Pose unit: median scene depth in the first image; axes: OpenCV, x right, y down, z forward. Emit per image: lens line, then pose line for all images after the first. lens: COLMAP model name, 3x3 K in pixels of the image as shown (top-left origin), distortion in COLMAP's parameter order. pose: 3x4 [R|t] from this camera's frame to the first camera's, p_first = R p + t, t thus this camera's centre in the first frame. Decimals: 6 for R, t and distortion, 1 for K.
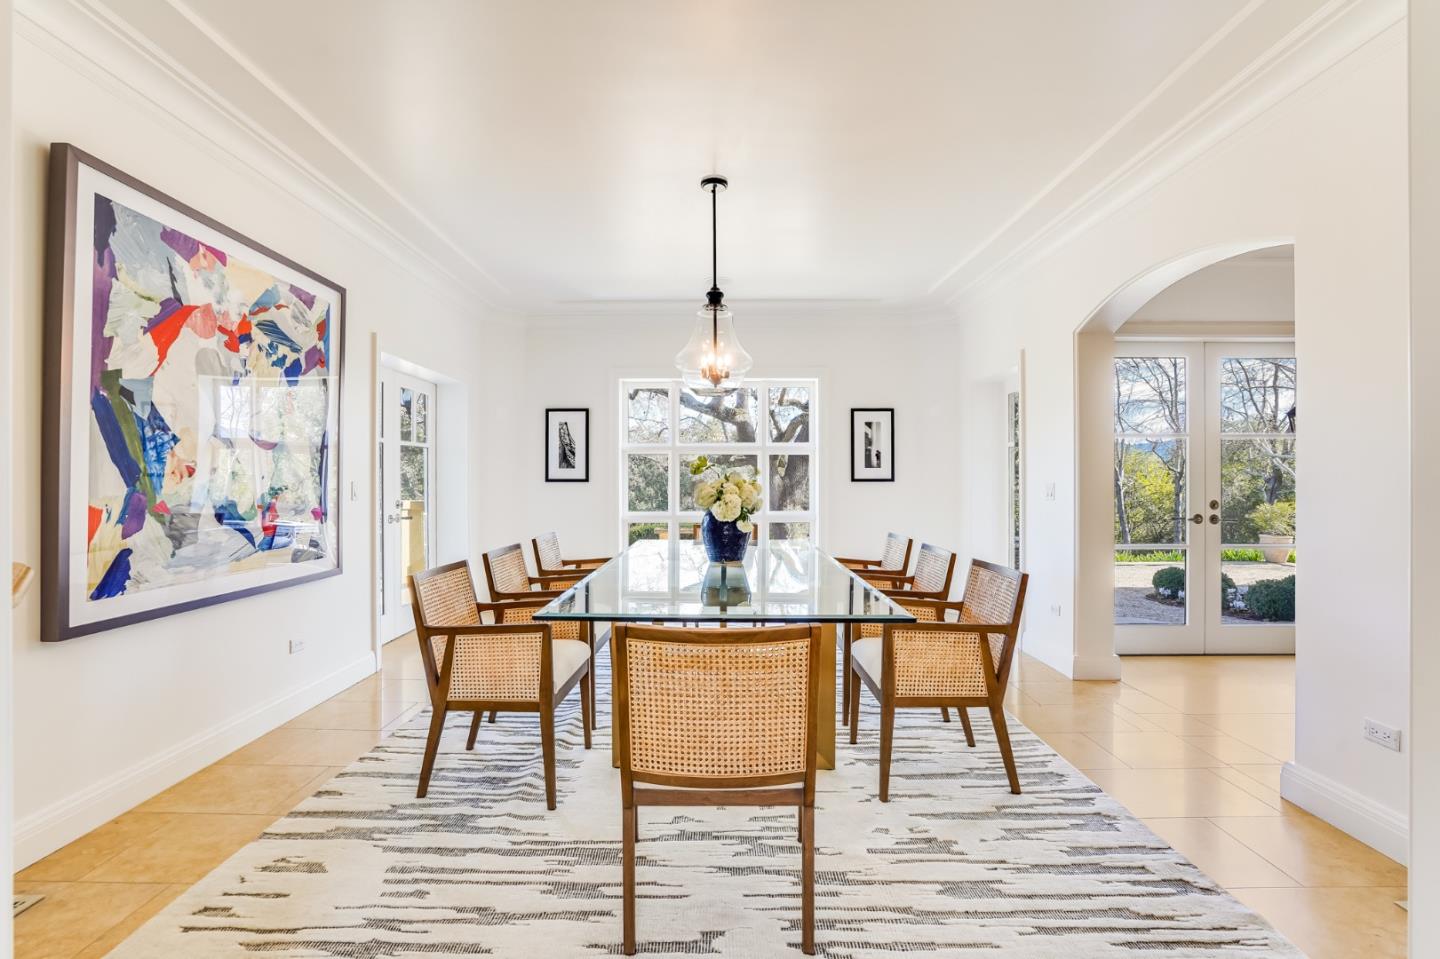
lens RADIAL K [[675.5, 0, 720.0], [0, 675.5, 479.5], [0, 0, 1]] dist [-0.035567, 0.000565]
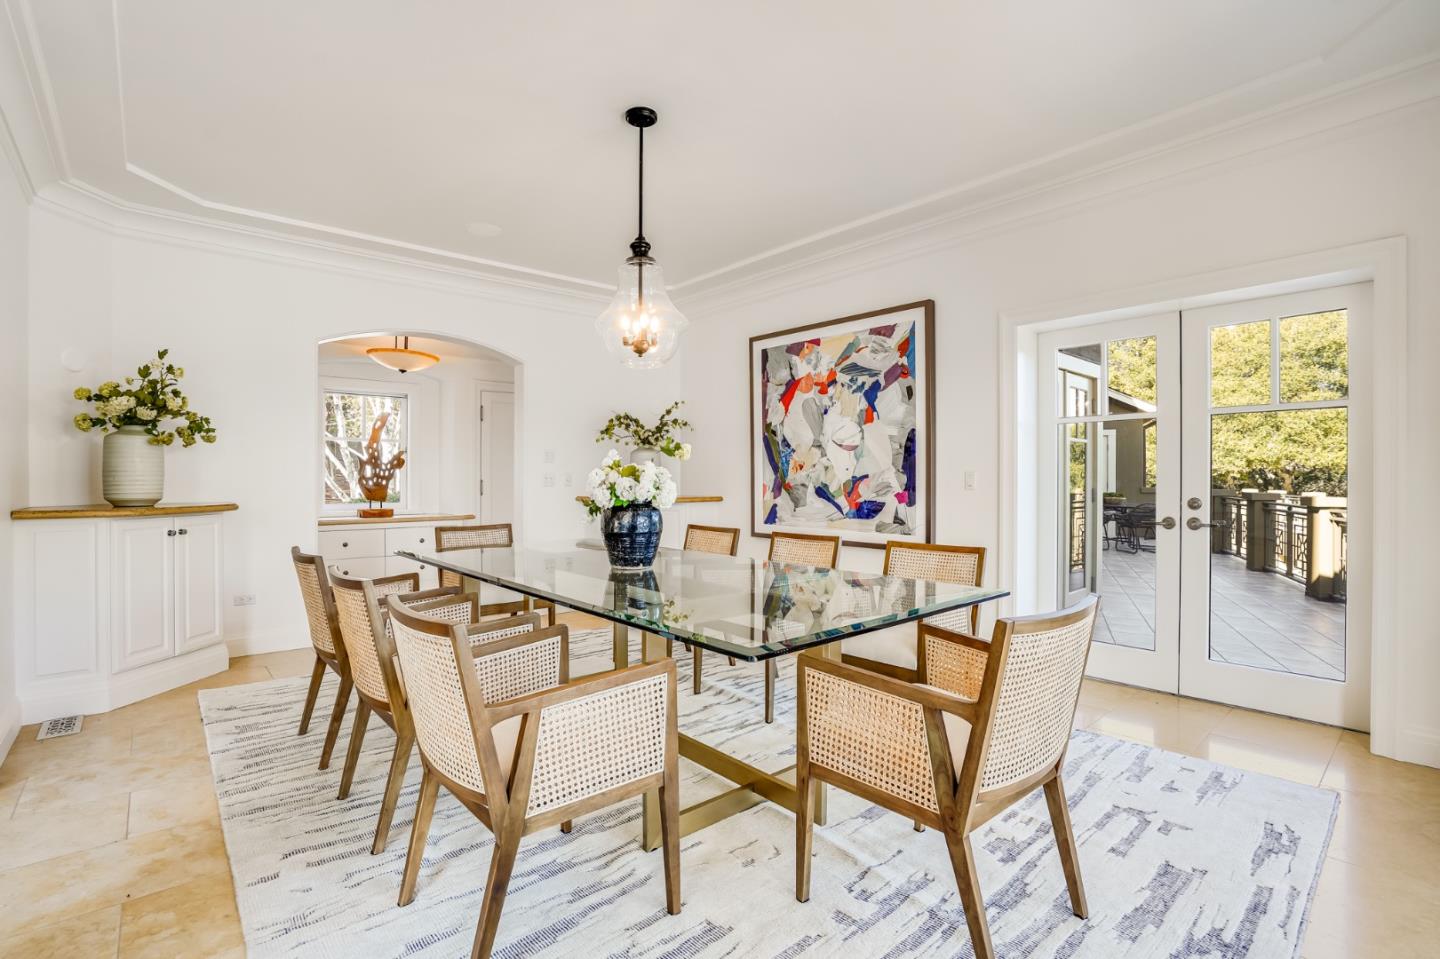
lens RADIAL K [[675.5, 0, 720.0], [0, 675.5, 479.5], [0, 0, 1]] dist [-0.035567, 0.000565]
pose [[-0.747384, 0.002702, -0.664387, 0.586668], [0.003956, 0.999992, -0.000384, 0.021007], [0.664381, -0.002916, -0.747389, 2.085172]]
